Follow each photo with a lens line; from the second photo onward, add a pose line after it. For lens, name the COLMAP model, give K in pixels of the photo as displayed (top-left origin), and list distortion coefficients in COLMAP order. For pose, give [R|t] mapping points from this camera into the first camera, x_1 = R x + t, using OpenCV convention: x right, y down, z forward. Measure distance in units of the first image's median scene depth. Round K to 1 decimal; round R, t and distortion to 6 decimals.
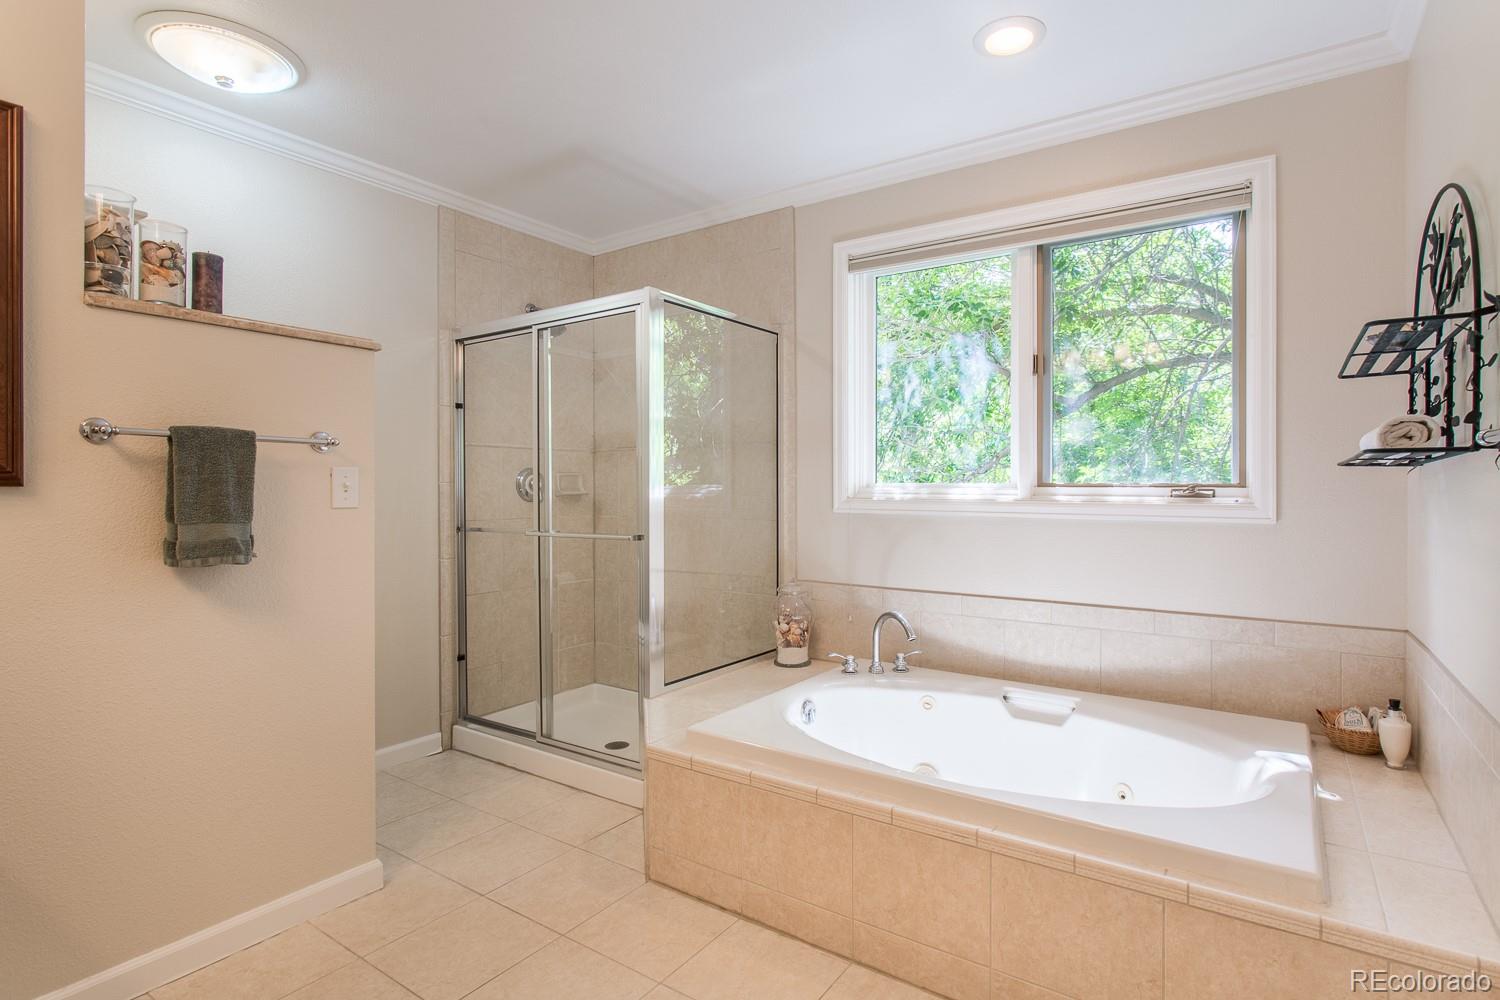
lens RADIAL K [[754.2, 0, 752.6], [0, 754.2, 493.6], [0, 0, 1]] dist [-0.002924, -0.000764]
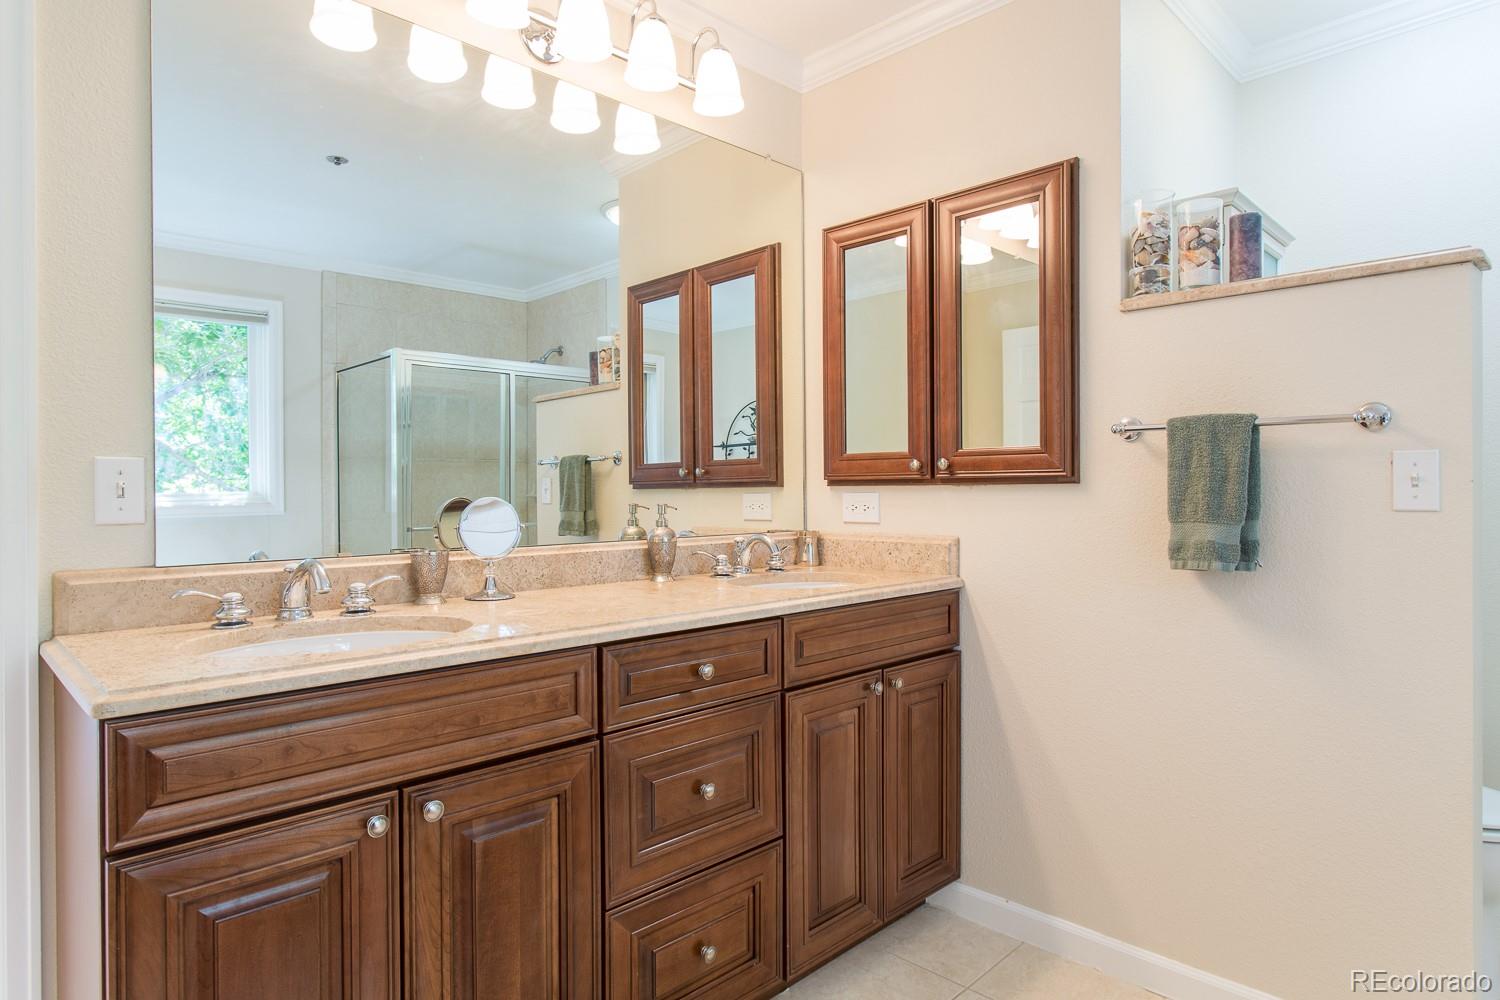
lens RADIAL K [[854.0, 0, 745.8], [0, 854.0, 494.0], [0, 0, 1]] dist [-0.006078, 0.000937]
pose [[-0.192597, 0.007307, -0.981251, 0.370622], [0.000956, 0.999973, 0.007259, -0.002331], [0.981277, 0.000460, -0.192599, 0.647208]]
